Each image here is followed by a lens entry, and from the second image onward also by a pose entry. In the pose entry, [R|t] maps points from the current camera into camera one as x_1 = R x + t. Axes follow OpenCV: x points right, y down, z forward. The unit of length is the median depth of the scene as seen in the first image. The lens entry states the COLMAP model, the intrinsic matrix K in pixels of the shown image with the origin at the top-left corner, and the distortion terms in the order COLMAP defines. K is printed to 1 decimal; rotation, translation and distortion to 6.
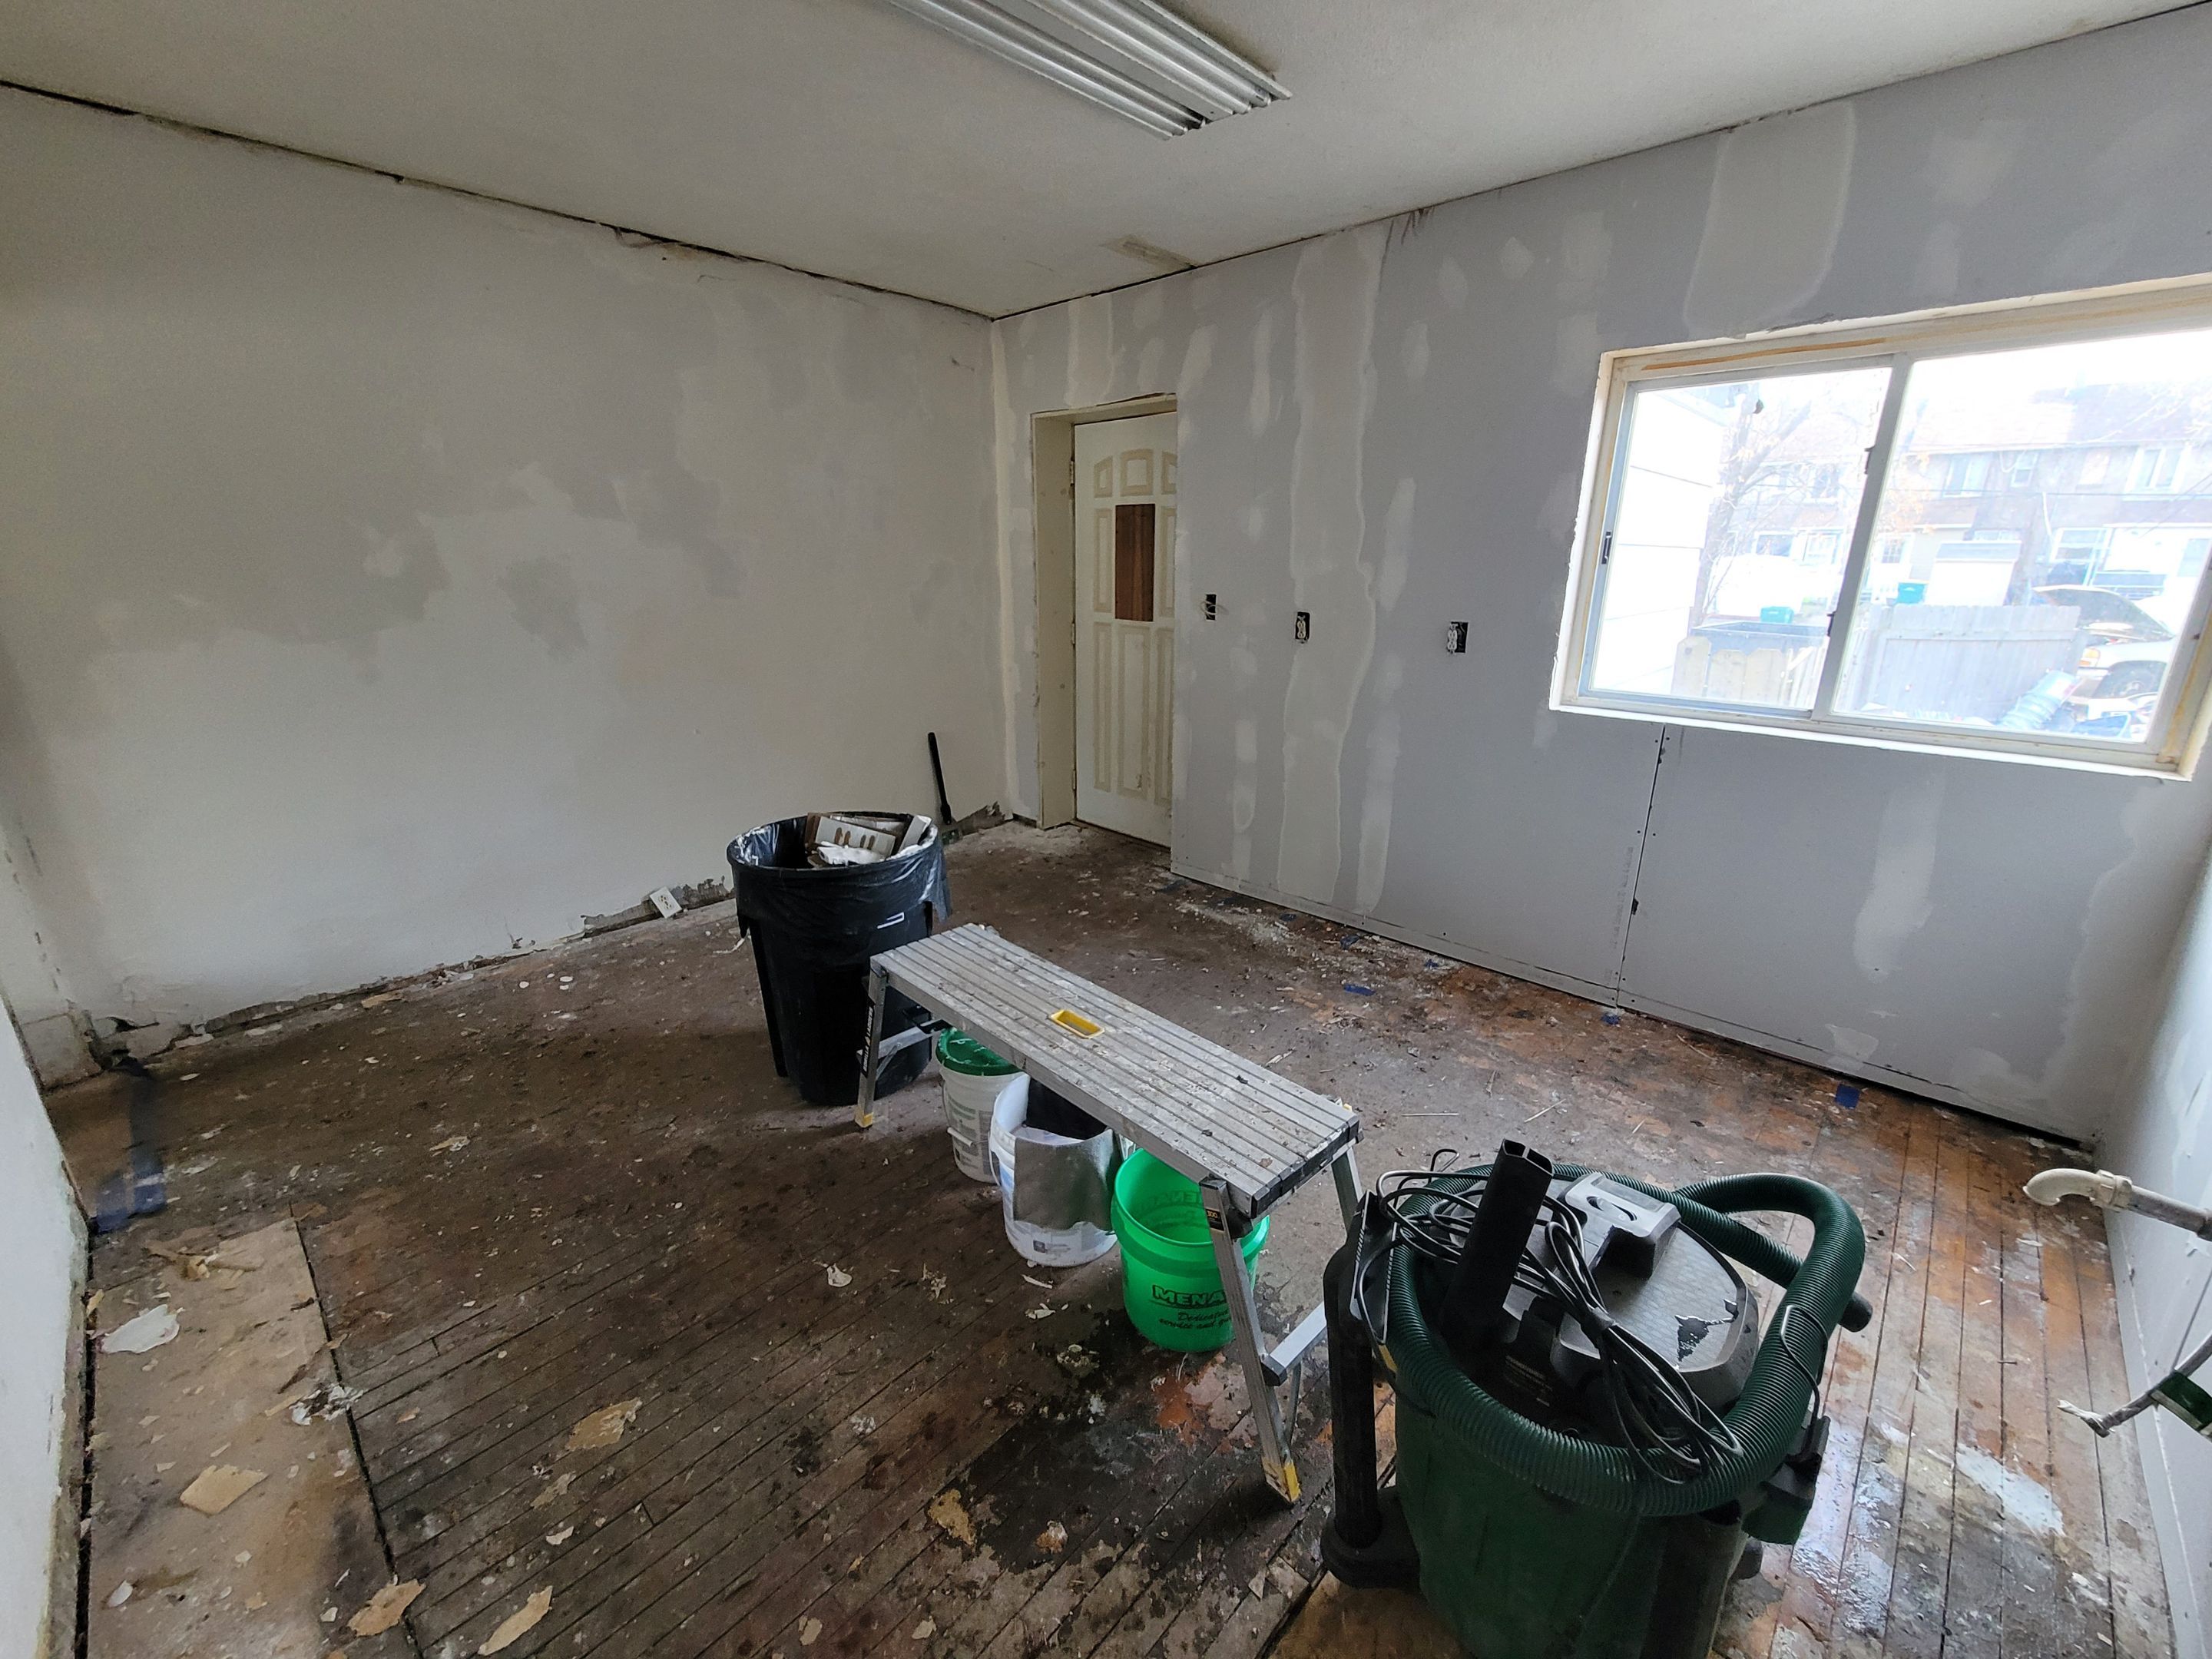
lens RADIAL K [[887.3, 0, 1113.2], [0, 887.3, 829.5], [0, 0, 1]] dist [0.005991, -0.001208]
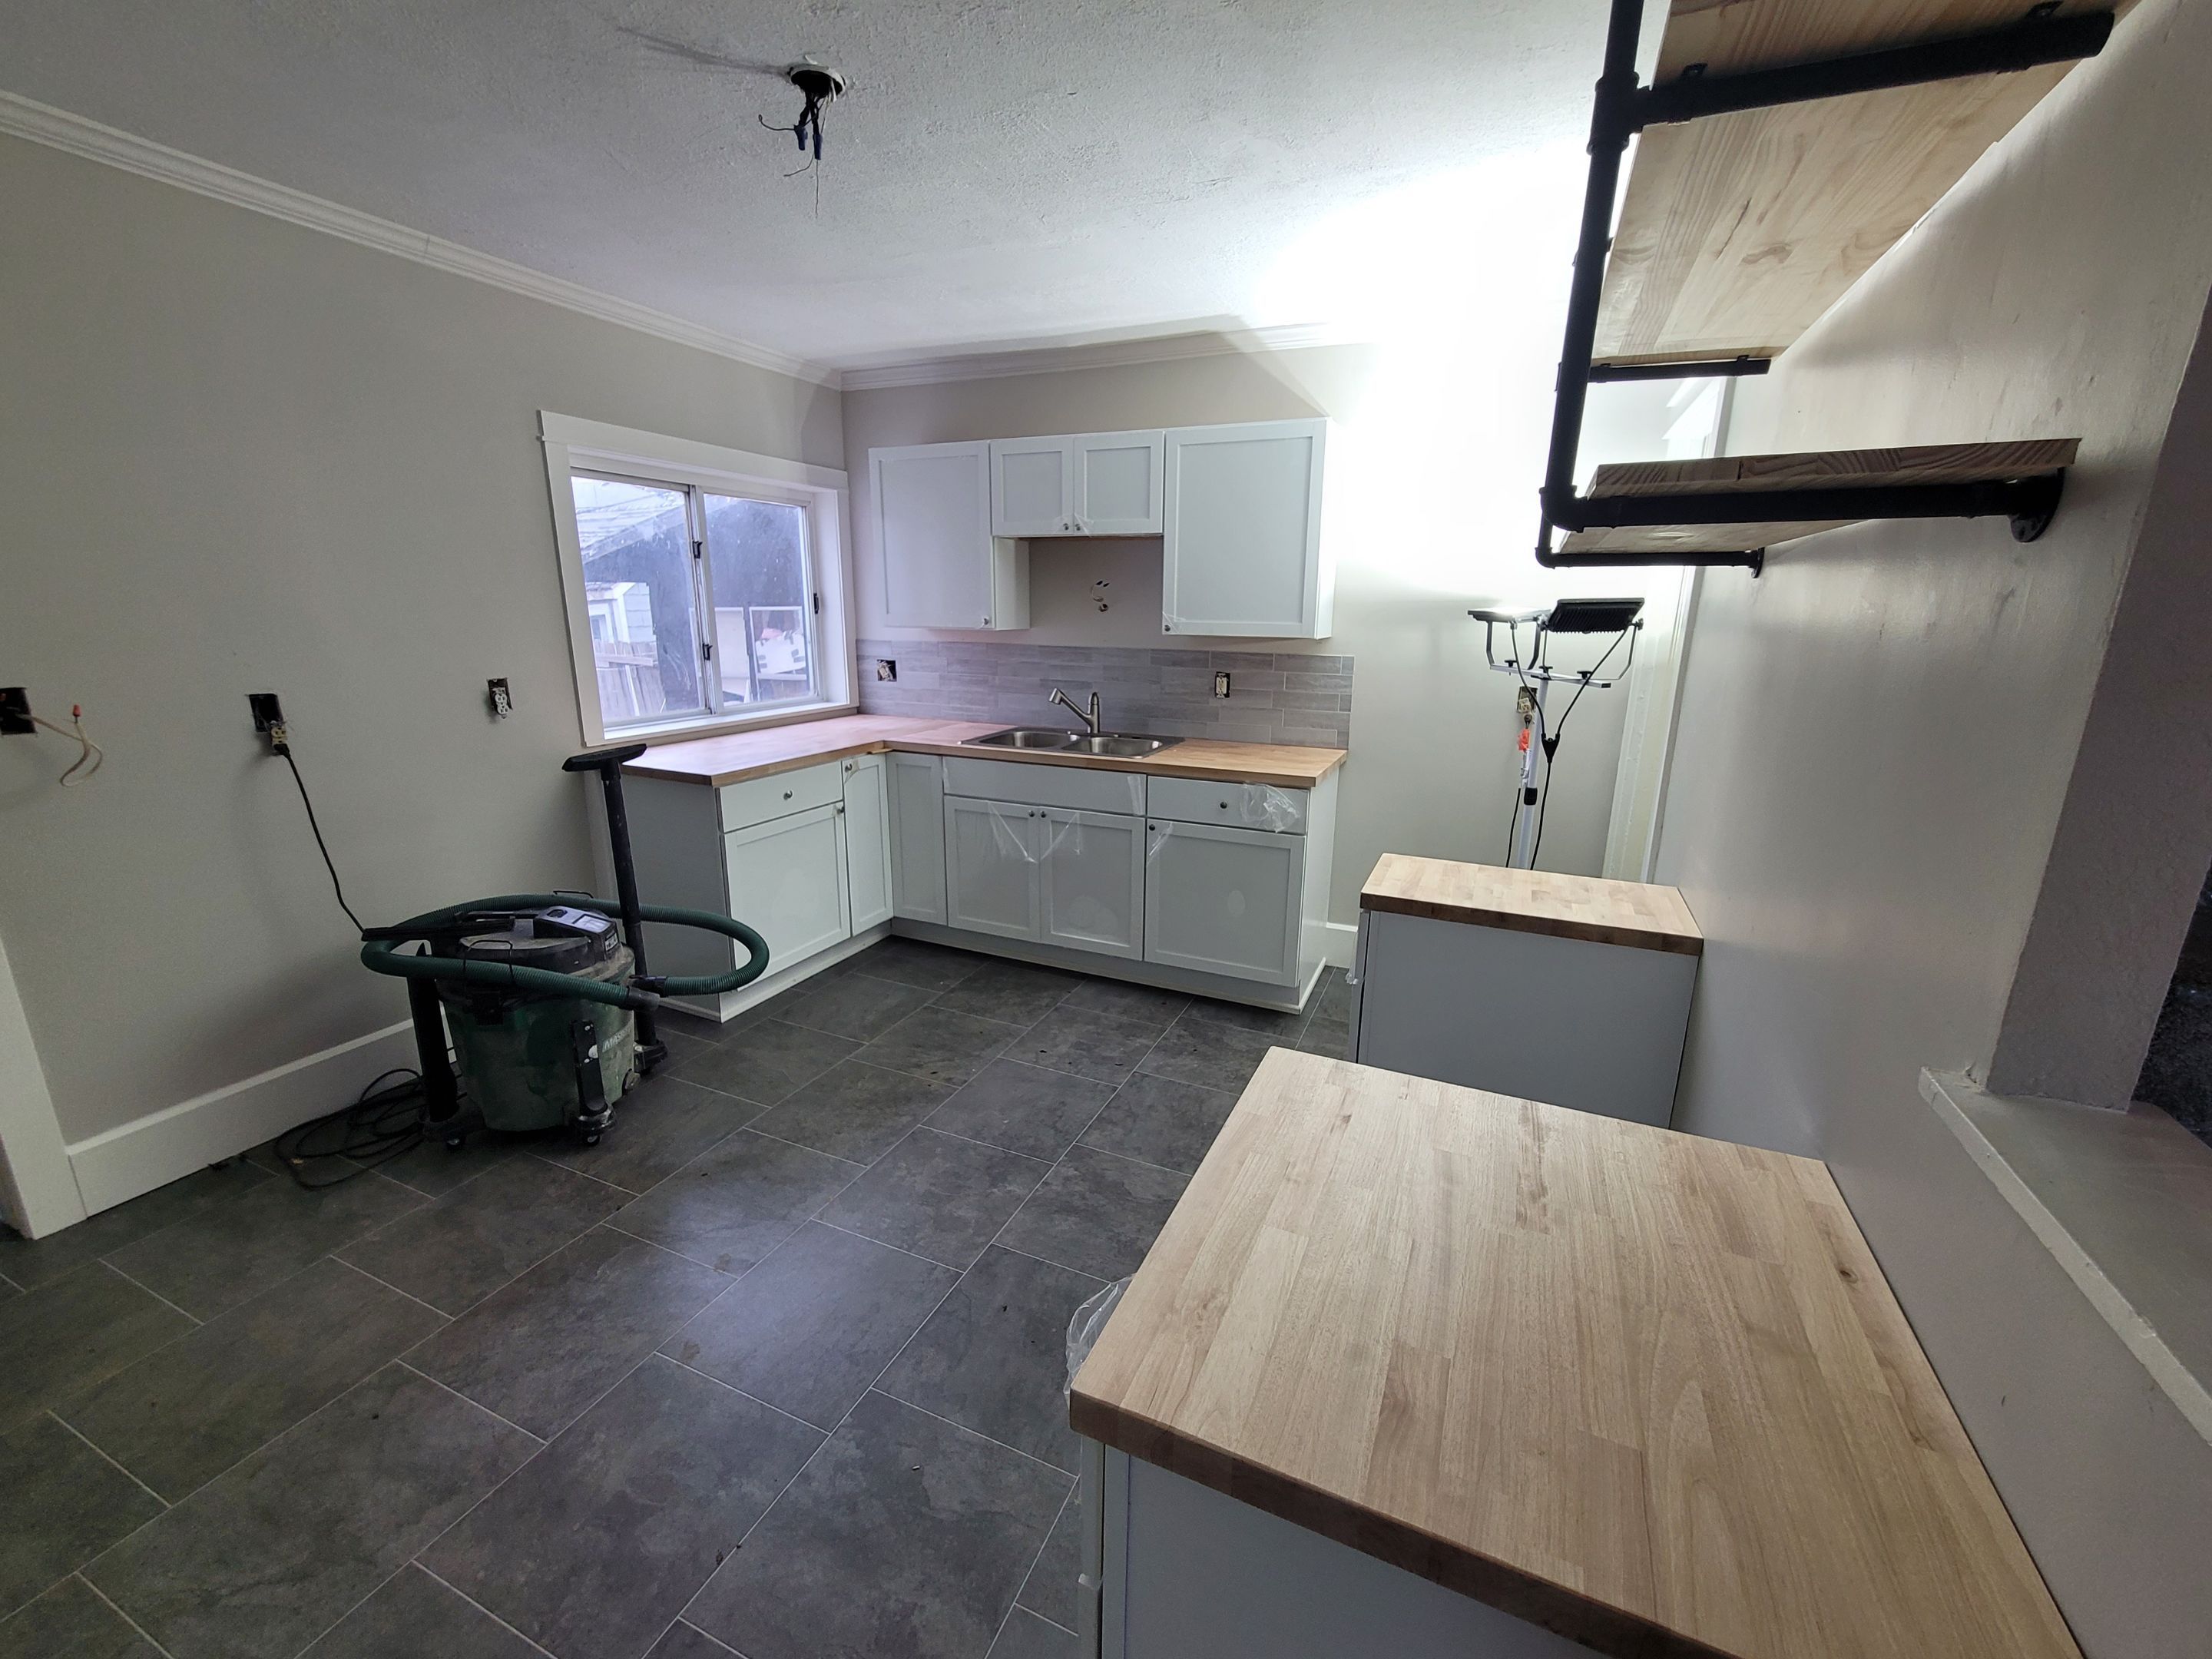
lens RADIAL K [[904.7, 0, 1117.2], [0, 904.7, 825.1], [0, 0, 1]] dist [0.006278, -0.002239]
pose [[-0.338071, -0.234617, 0.911407, -0.798652], [0.270989, 0.903144, 0.333009, -0.248126], [-0.901262, 0.359562, -0.241748, 0.719497]]
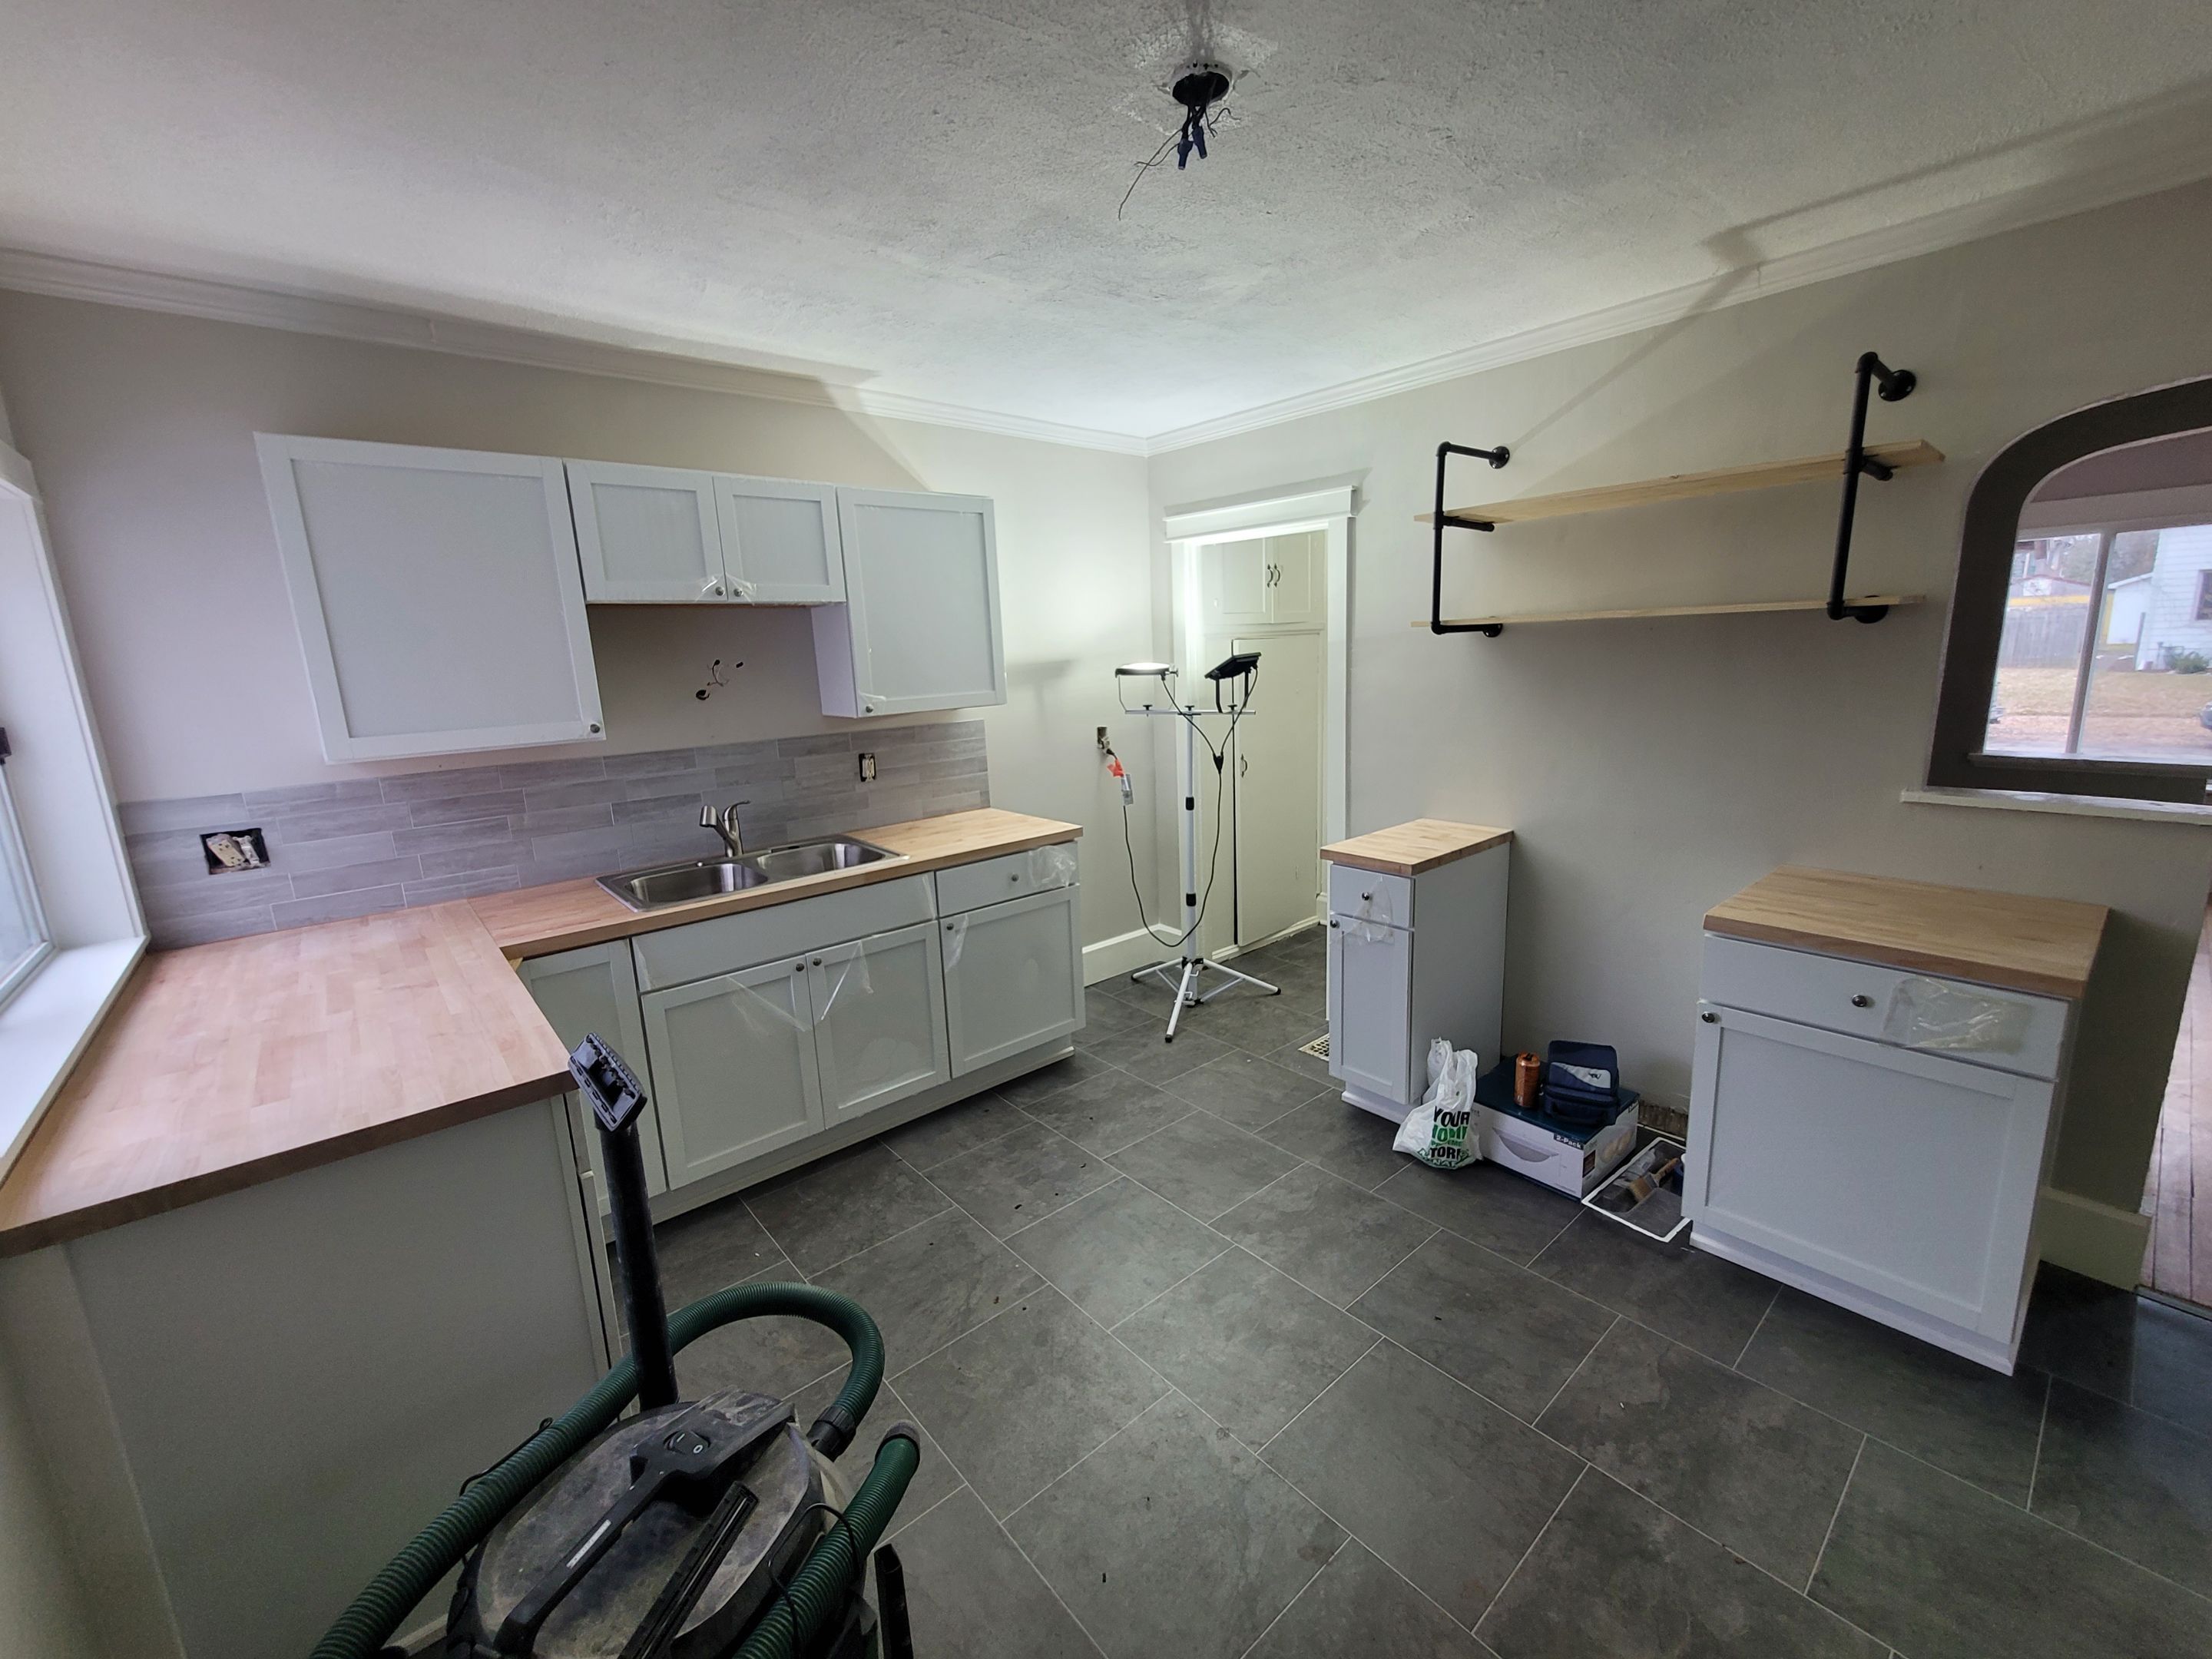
lens RADIAL K [[904.7, 0, 1122.3], [0, 904.7, 824.0], [0, 0, 1]] dist [0.006278, -0.002239]
pose [[-0.994998, 0.016678, 0.098496, -0.057109], [0.062223, 0.874813, 0.480449, -0.434582], [-0.078152, 0.484174, -0.871475, 1.229047]]
